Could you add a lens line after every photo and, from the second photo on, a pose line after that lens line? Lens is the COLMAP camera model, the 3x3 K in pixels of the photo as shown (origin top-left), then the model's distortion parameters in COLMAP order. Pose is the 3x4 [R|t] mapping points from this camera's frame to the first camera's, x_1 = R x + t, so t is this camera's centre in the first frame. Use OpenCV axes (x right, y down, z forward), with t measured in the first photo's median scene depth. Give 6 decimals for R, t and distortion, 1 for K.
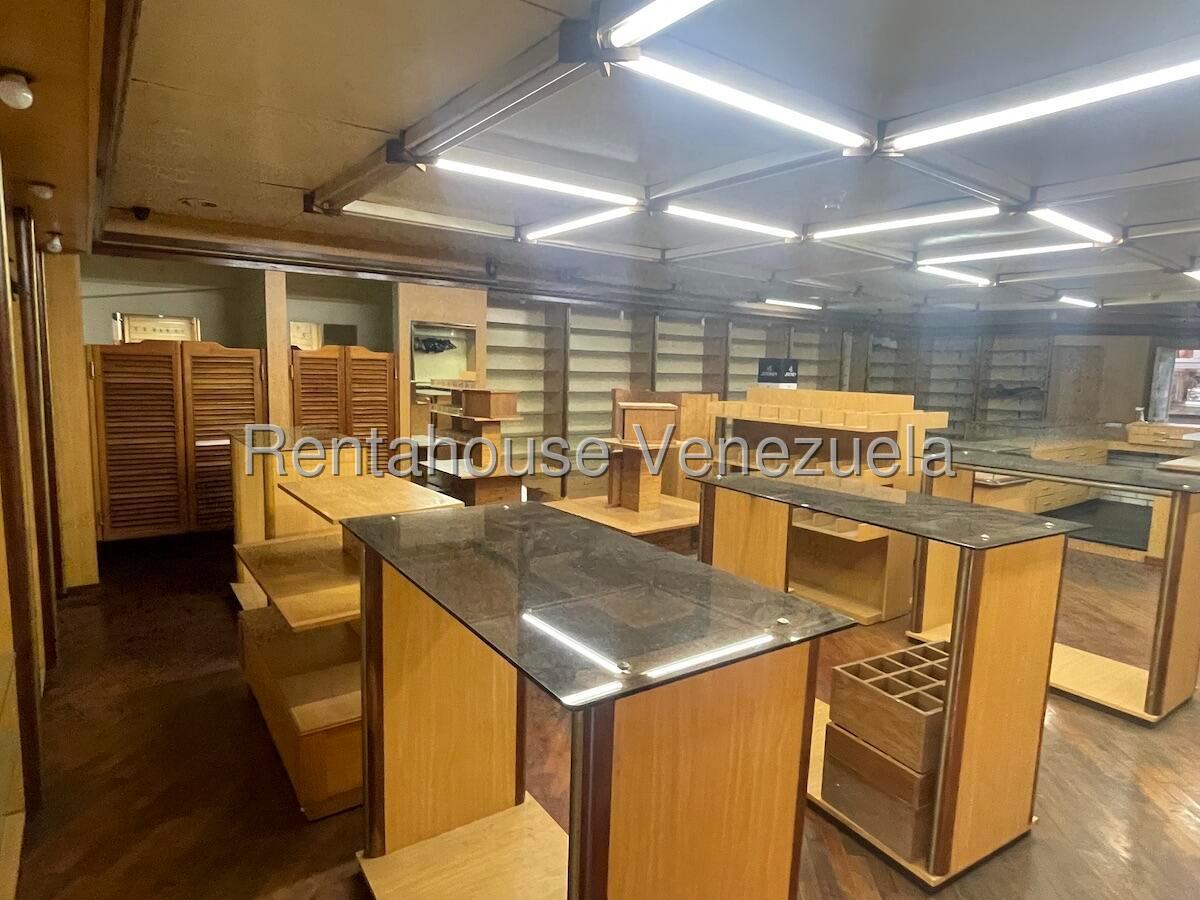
lens RADIAL K [[681.5, 0, 594.1], [0, 681.5, 450.8], [0, 0, 1]] dist [-0.017163, 0.014613]
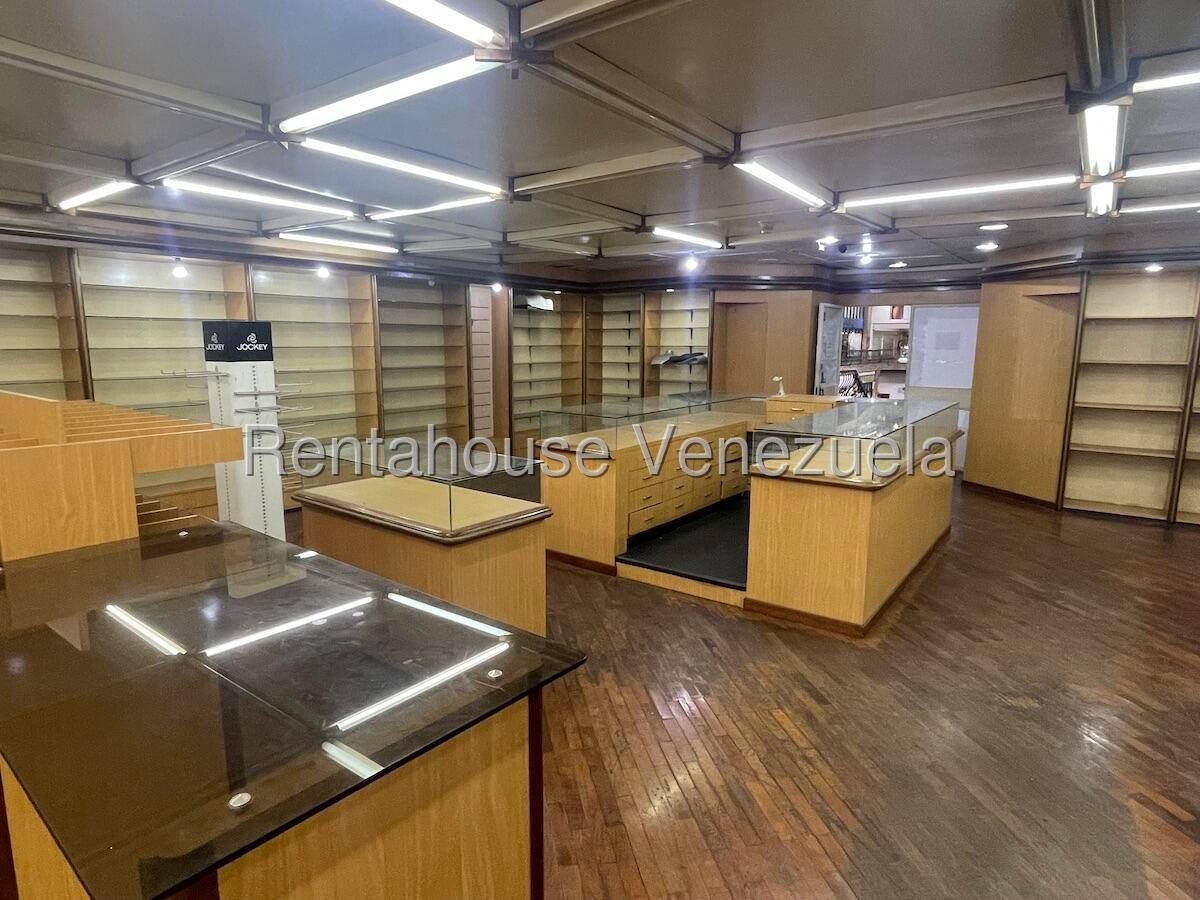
lens RADIAL K [[681.5, 0, 594.1], [0, 681.5, 450.8], [0, 0, 1]] dist [-0.017163, 0.014613]
pose [[0.963781, -0.065107, 0.258626, 0.360253], [0.054519, 0.997363, 0.047913, -0.026062], [-0.261063, -0.032077, 0.964789, 0.273598]]
